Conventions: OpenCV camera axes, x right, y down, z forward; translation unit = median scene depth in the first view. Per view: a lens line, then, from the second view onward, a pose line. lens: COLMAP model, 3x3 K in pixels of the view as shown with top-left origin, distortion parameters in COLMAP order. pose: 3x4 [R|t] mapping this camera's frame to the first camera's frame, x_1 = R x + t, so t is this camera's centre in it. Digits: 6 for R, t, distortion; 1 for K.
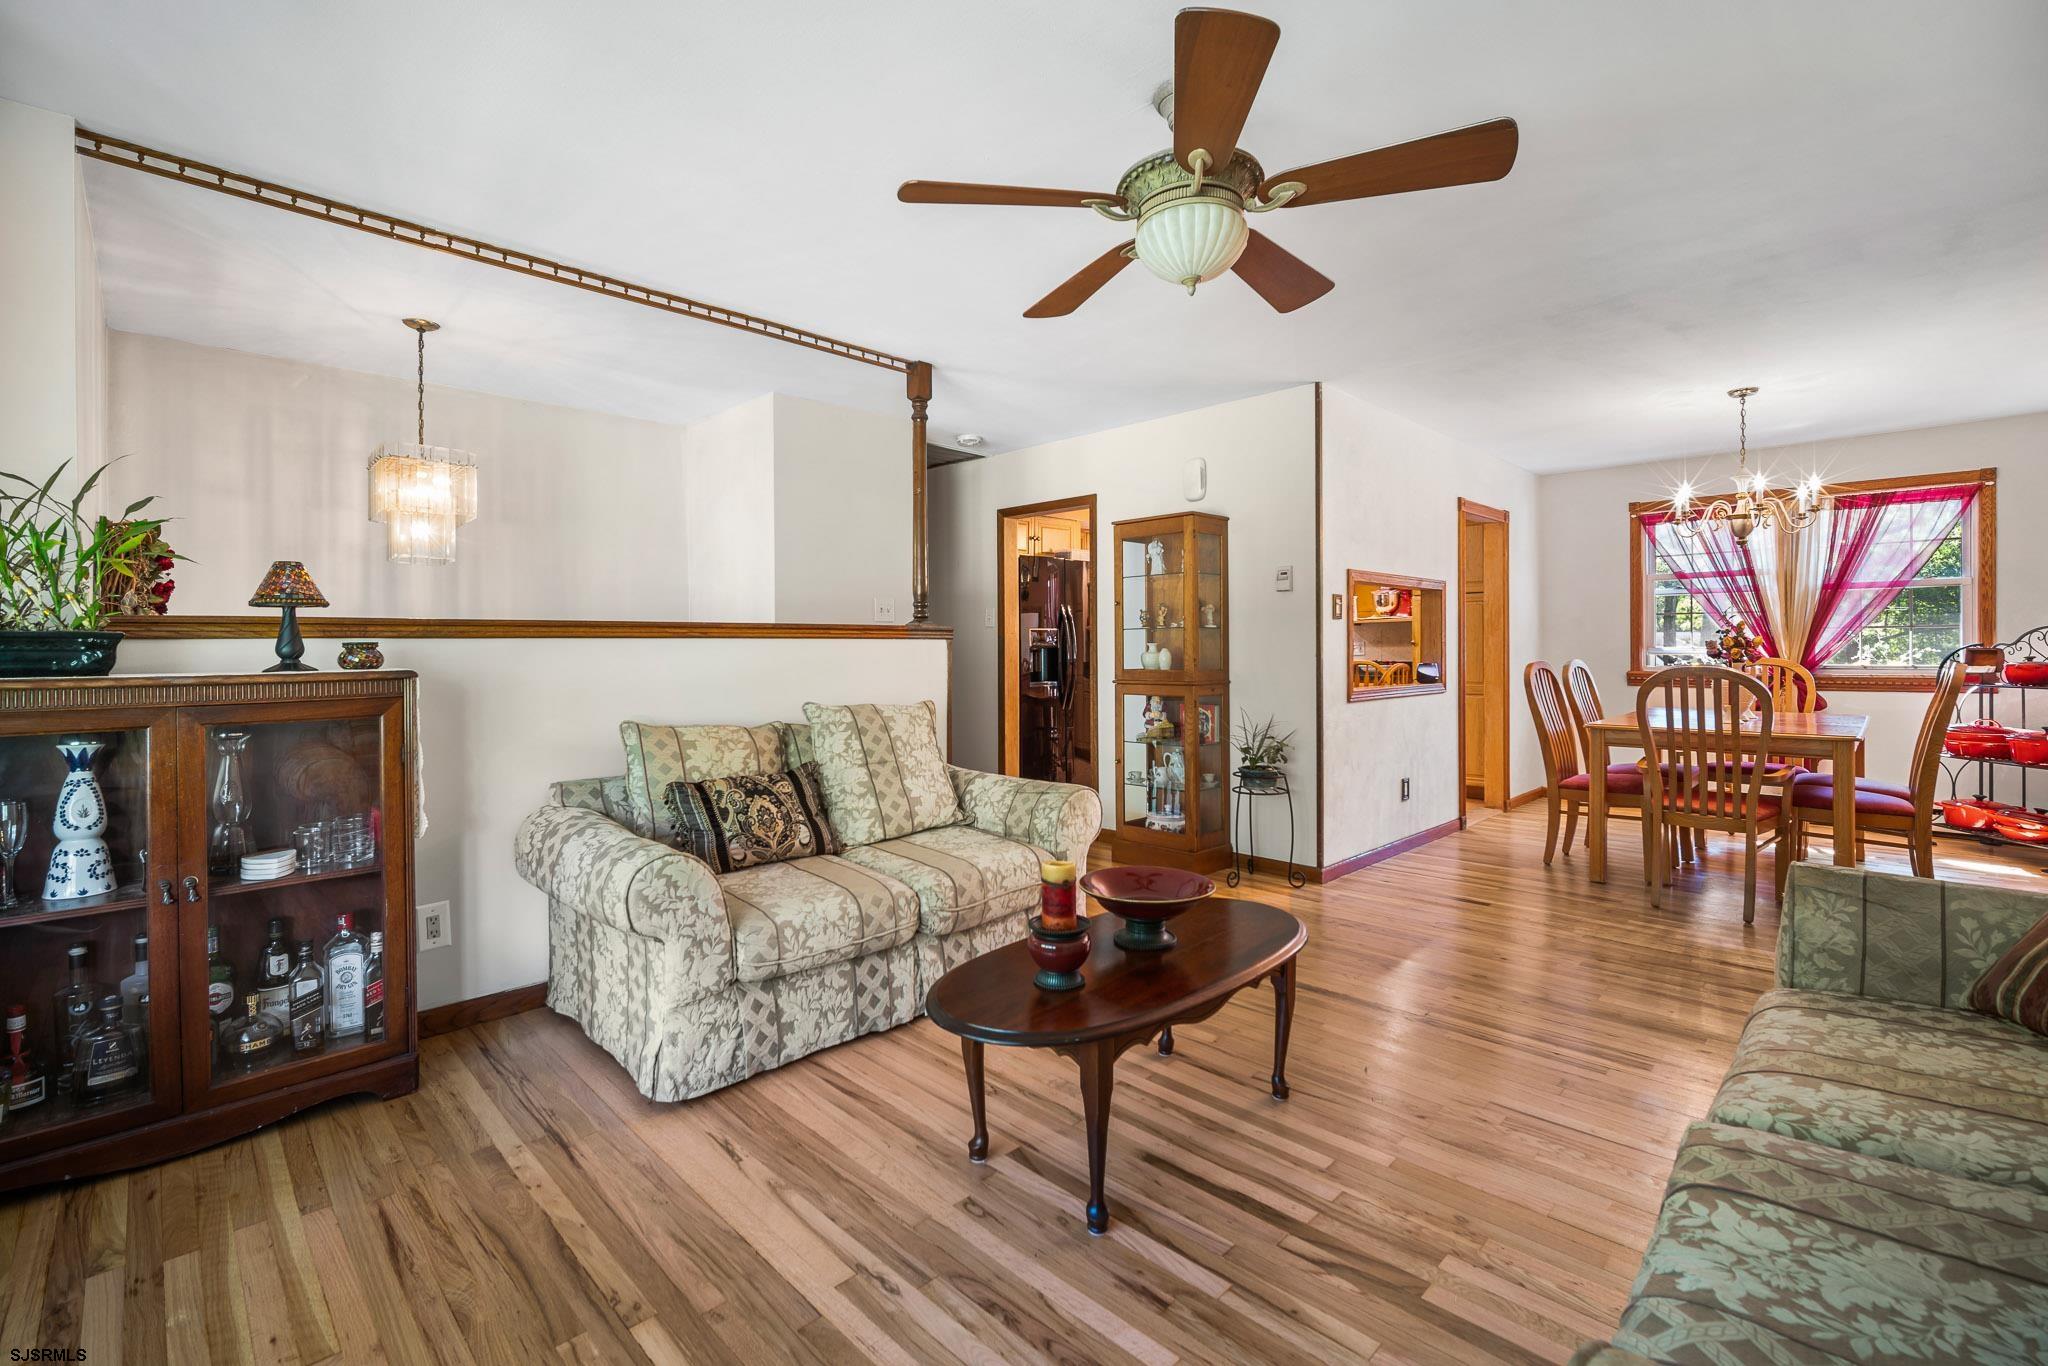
lens RADIAL K [[899.2, 0, 1032.1], [0, 899.2, 647.0], [0, 0, 1]] dist [-0.014010, 0.006085]
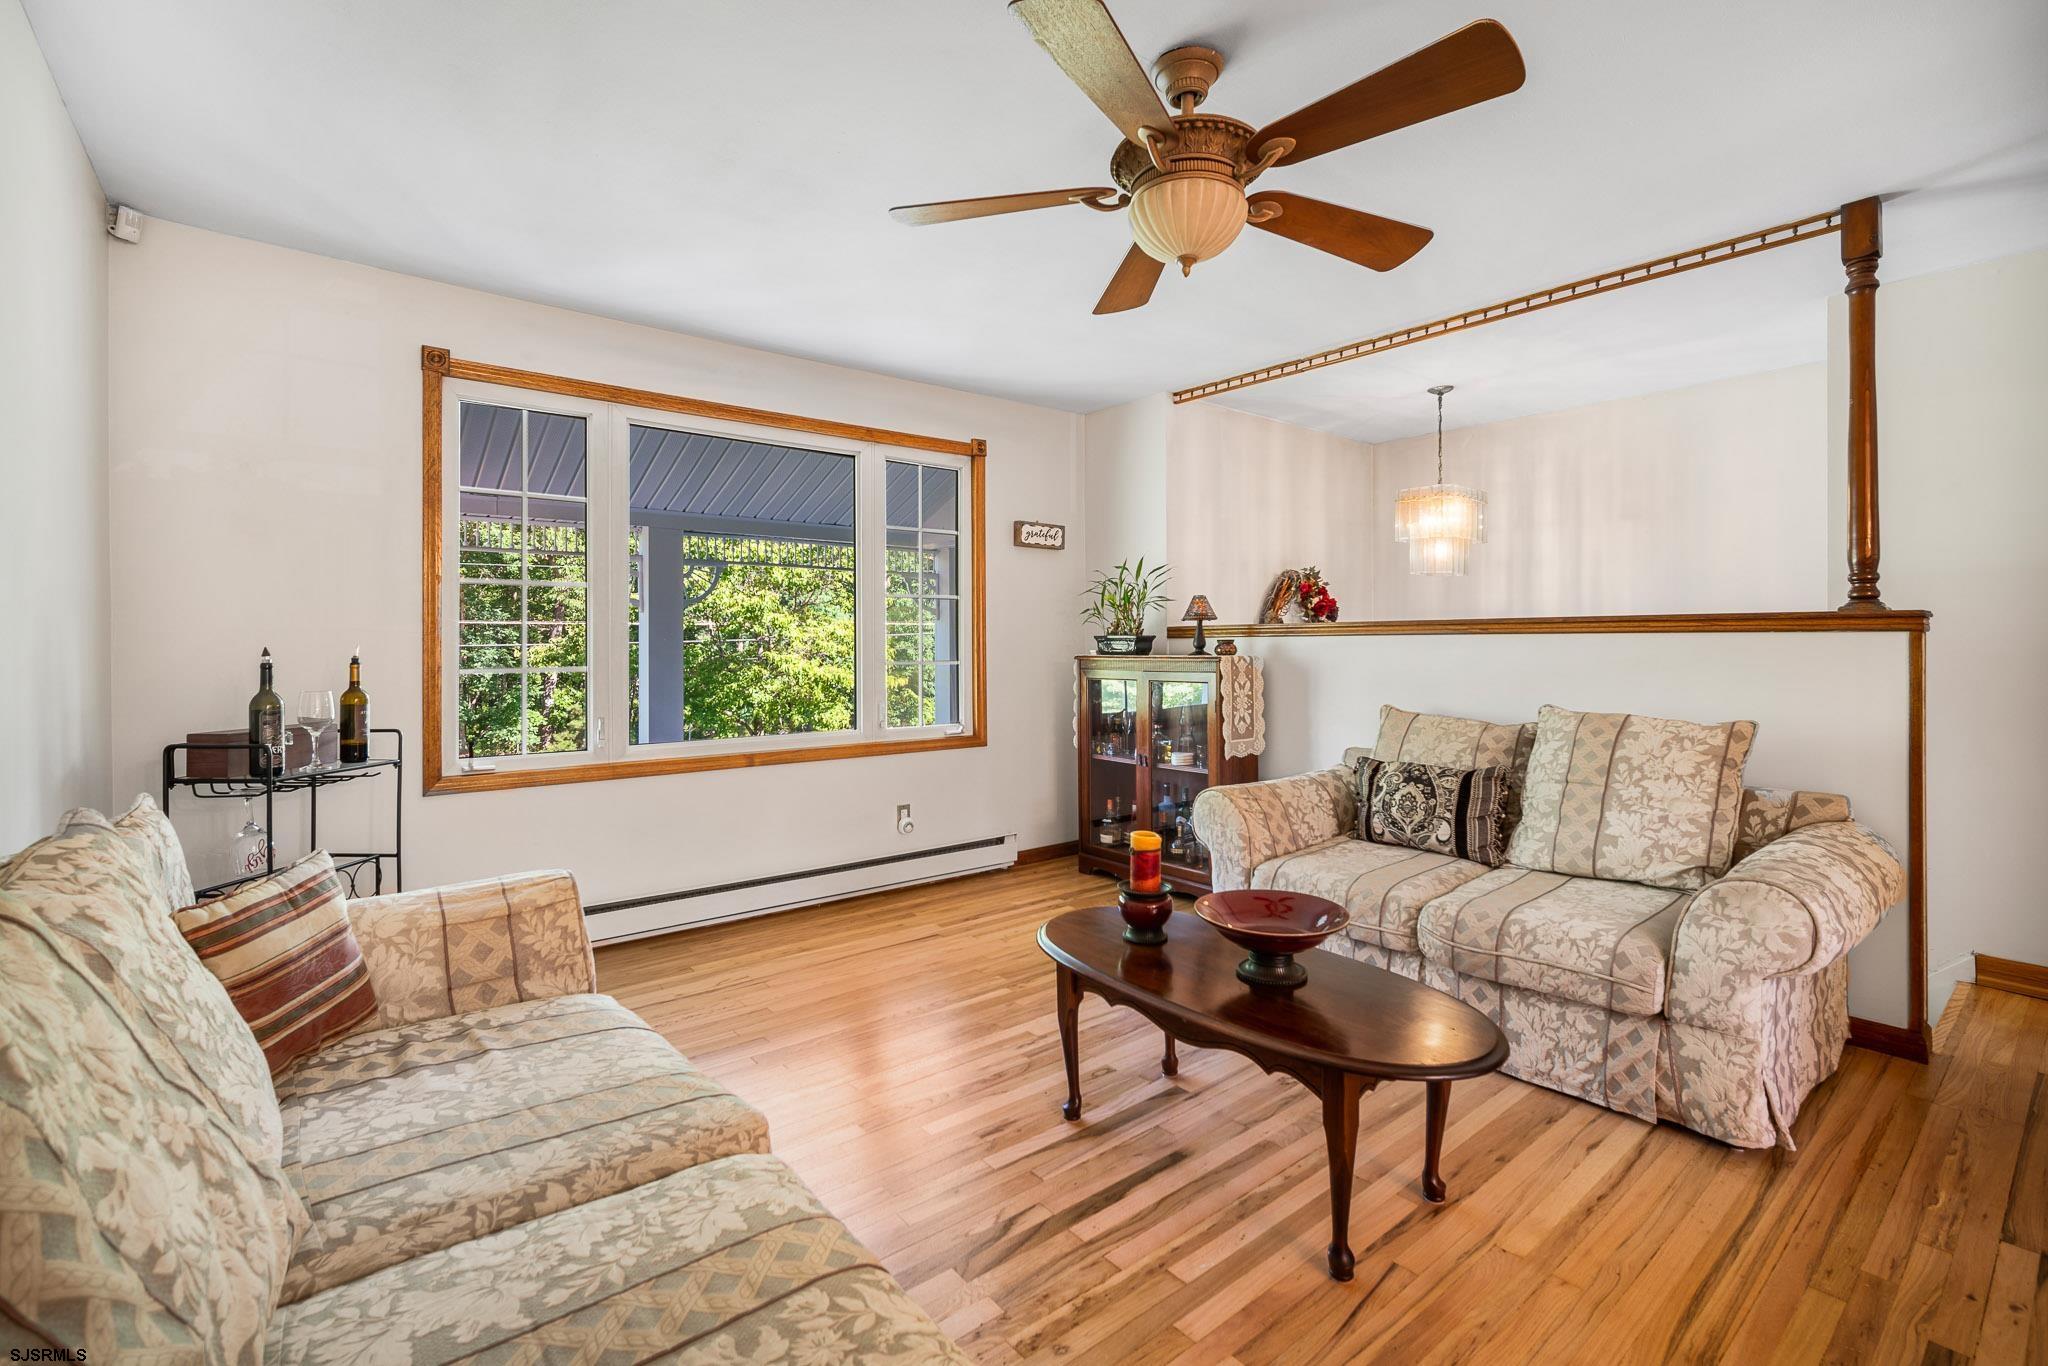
lens RADIAL K [[899.2, 0, 1032.1], [0, 899.2, 647.0], [0, 0, 1]] dist [-0.014010, 0.006085]
pose [[-0.096038, 0.015636, -0.995255, 0.799387], [0.007740, 0.999858, 0.014962, -0.016546], [0.995348, -0.006267, -0.096145, 0.649901]]
